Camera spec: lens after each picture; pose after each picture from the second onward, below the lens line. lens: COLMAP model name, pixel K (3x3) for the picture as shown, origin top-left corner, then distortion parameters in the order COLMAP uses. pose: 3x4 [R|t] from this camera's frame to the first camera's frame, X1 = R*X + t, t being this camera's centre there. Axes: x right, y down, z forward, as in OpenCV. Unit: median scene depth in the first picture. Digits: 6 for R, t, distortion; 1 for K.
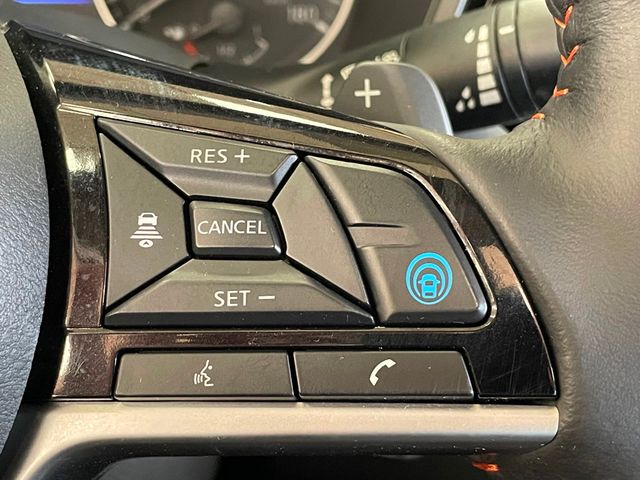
lens RADIAL K [[1016.2, 0, 320.0], [0, 1016.2, 240.0], [0, 0, 1]] dist [0.072471, 0.073130]
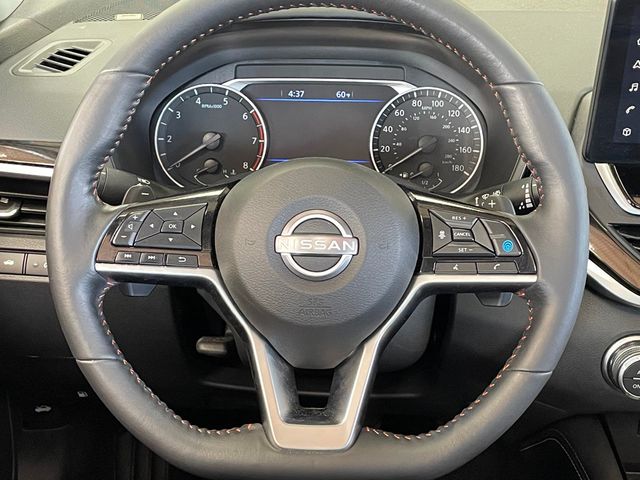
lens RADIAL K [[1016.2, 0, 320.0], [0, 1016.2, 240.0], [0, 0, 1]] dist [0.072471, 0.073130]
pose [[0.995954, 0.023648, -0.086697, -0.304283], [-0.031811, 0.995062, -0.094020, 0.425152], [0.084045, 0.096398, 0.991788, -3.253733]]
